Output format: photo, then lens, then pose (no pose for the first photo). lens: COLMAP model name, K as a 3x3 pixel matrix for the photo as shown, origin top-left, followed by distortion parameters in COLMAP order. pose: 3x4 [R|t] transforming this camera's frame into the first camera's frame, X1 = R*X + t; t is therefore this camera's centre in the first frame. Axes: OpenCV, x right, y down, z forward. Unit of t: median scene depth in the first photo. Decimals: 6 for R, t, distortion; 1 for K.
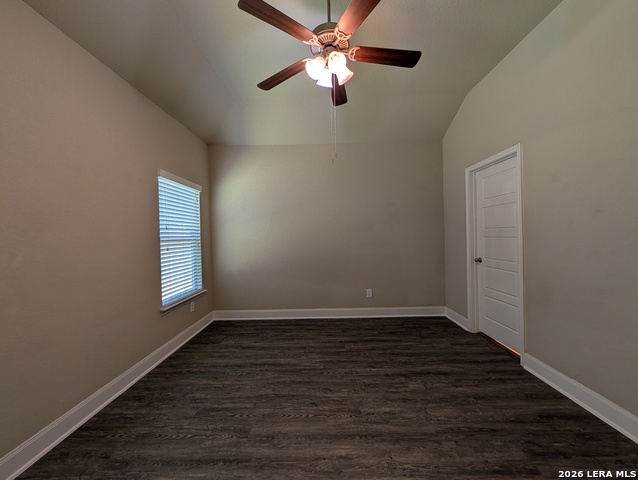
lens RADIAL K [[247.4, 0, 318.5], [0, 247.4, 239.9], [0, 0, 1]] dist [-0.001665, 0.000668]
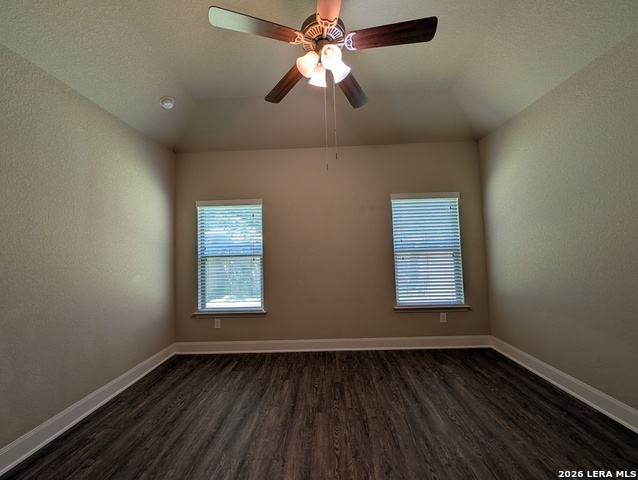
lens RADIAL K [[247.4, 0, 321.7], [0, 247.4, 240.4], [0, 0, 1]] dist [-0.001665, 0.000668]
pose [[-0.017236, -0.021553, -0.999619, 0.571969], [0.012239, 0.999688, -0.021766, -0.027003], [0.999777, -0.012609, -0.016967, 0.624613]]
